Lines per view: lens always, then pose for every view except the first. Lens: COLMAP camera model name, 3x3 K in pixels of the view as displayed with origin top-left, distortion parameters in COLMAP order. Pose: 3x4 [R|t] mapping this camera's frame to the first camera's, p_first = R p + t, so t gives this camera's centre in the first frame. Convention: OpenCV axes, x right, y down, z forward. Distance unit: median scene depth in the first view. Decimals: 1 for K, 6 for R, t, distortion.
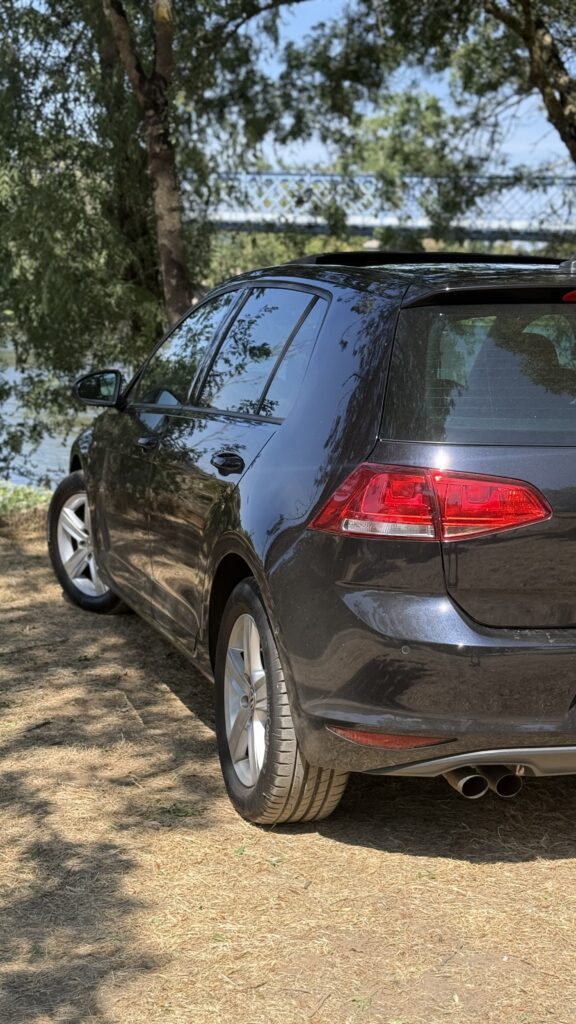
lens RADIAL K [[1500.4, 0, 288.4], [0, 1500.4, 511.5], [0, 0, 1]] dist [0.044631, 0.000000]
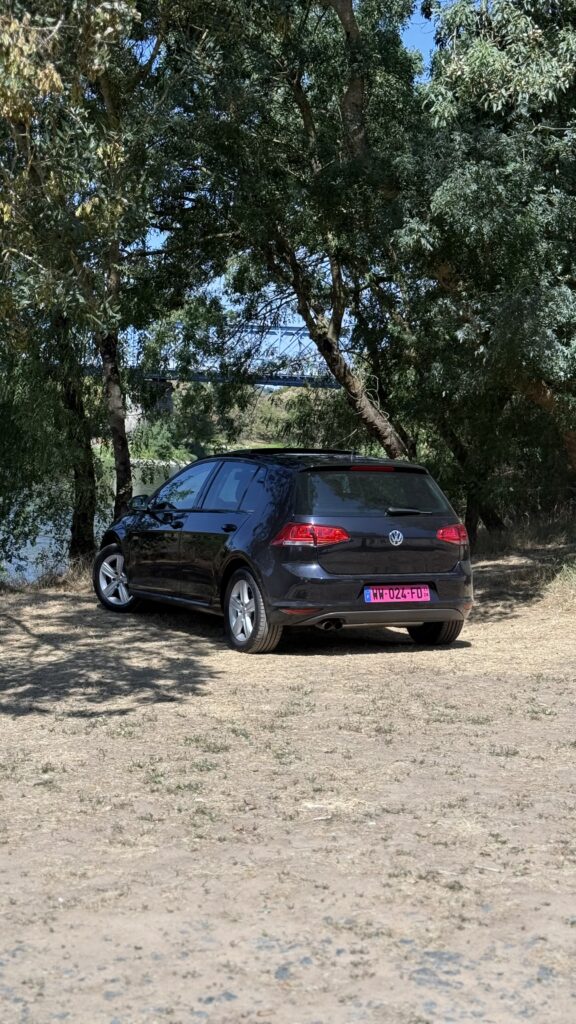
lens RADIAL K [[1500.4, 0, 287.9], [0, 1500.4, 511.7], [0, 0, 1]] dist [0.044631, 0.000000]
pose [[0.984369, -0.016307, 0.175360, -0.434092], [0.030946, 0.996228, -0.081071, 0.171969], [-0.173377, 0.085231, 0.981161, -1.782538]]
